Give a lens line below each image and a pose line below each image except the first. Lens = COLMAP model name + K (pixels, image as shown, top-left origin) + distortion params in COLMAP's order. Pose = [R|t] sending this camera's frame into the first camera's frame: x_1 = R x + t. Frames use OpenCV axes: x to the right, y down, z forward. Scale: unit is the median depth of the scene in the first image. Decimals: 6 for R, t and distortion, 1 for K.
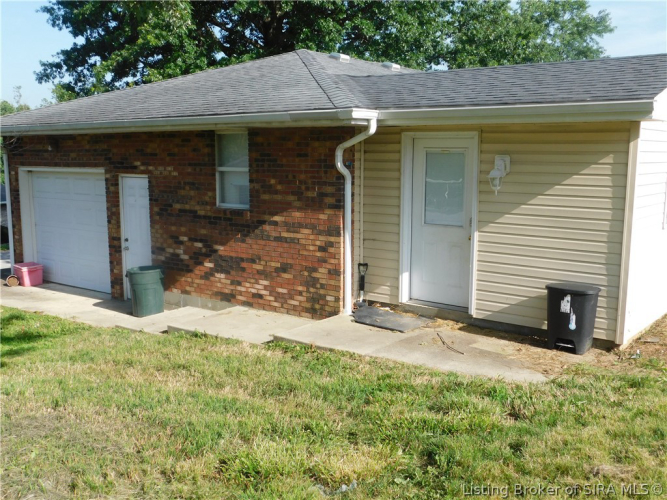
lens RADIAL K [[692.7, 0, 333.7], [0, 692.7, 249.8], [0, 0, 1]] dist [0.046011, 0.000000]
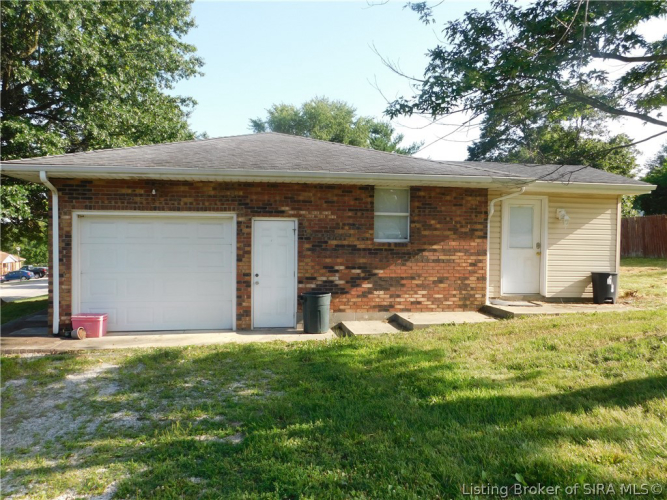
lens RADIAL K [[583.1, 0, 333.7], [0, 583.1, 249.7], [0, 0, 1]] dist [0.018987, 0.006062]
pose [[0.672031, -0.002815, 0.740517, -1.067937], [0.091353, 0.992670, -0.079131, 0.036569], [-0.734866, 0.120827, 0.667362, 0.305943]]
